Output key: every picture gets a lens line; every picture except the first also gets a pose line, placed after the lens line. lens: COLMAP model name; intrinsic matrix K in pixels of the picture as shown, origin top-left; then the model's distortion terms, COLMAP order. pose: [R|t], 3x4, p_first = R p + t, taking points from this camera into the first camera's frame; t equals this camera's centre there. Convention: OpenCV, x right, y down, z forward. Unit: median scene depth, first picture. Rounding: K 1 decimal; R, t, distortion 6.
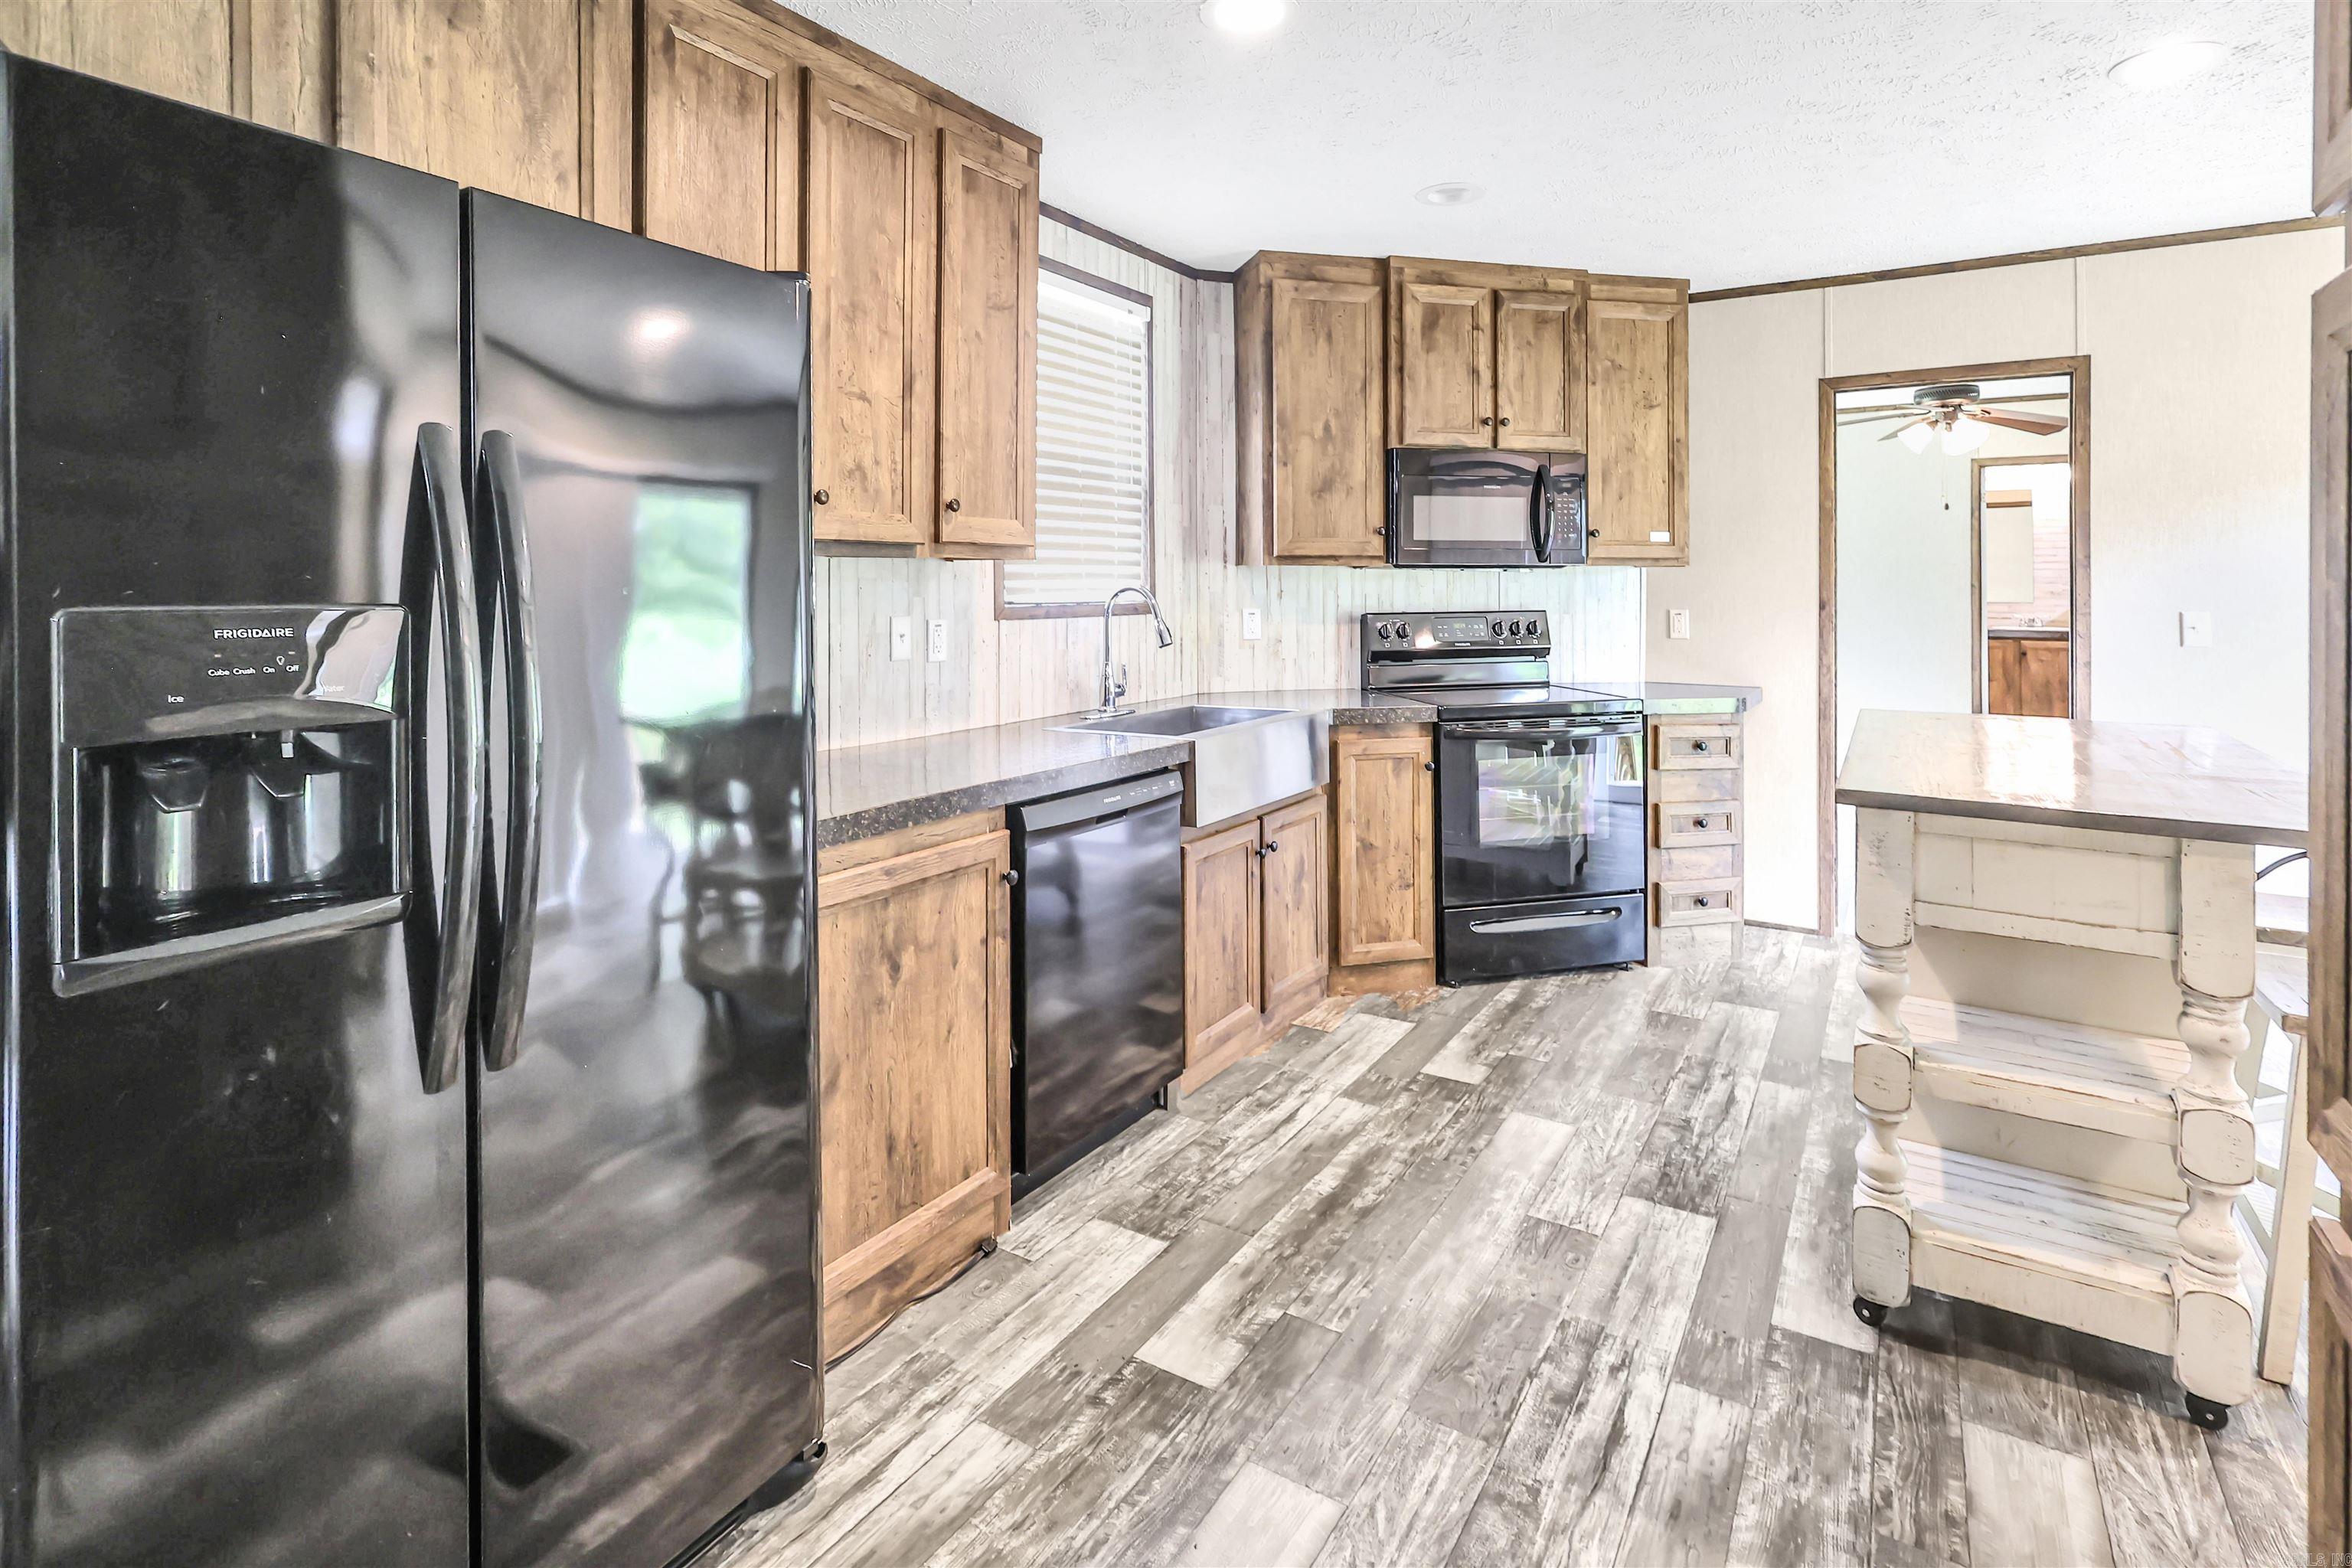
lens RADIAL K [[1146.5, 0, 1101.8], [0, 1146.5, 577.3], [0, 0, 1]] dist [-0.000333, 0.001433]
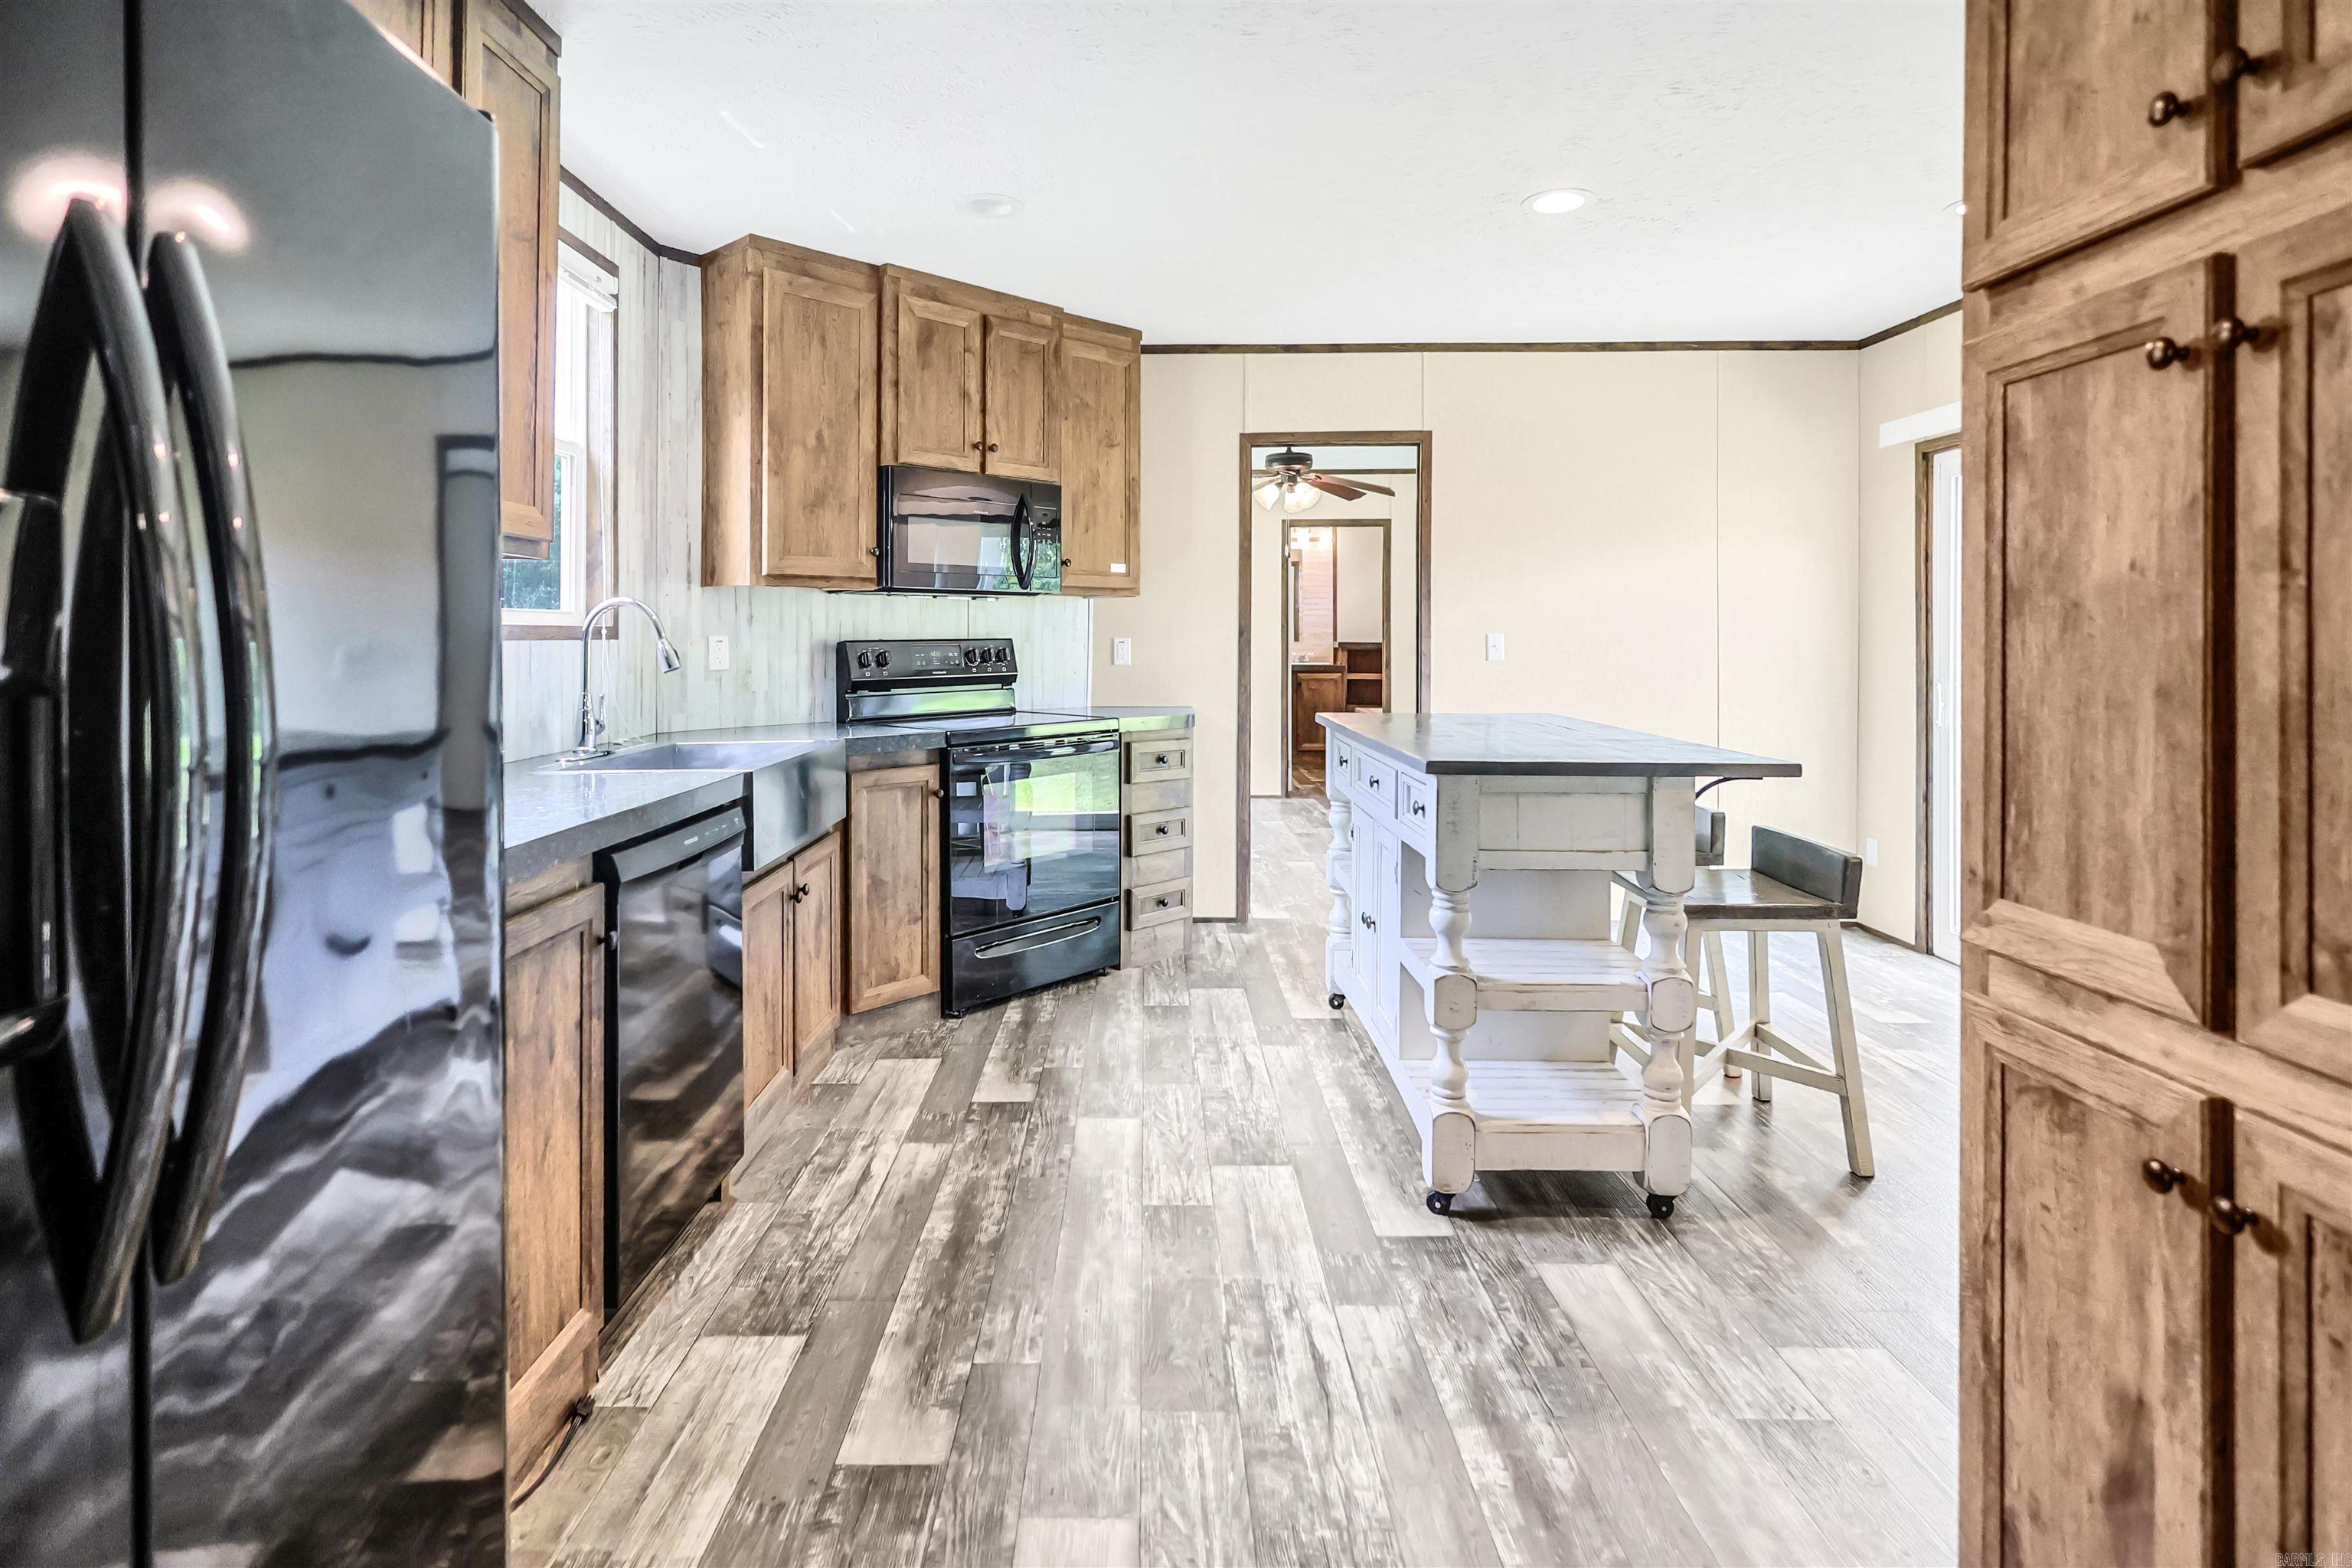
lens RADIAL K [[1206.5, 0, 1094.4], [0, 1206.5, 626.7], [0, 0, 1]] dist [-0.001960, 0.001521]
pose [[0.852887, 0.006746, 0.522053, -0.154581], [-0.006613, 0.999976, -0.002117, 0.028410], [-0.522054, -0.001647, 0.852911, 0.069973]]
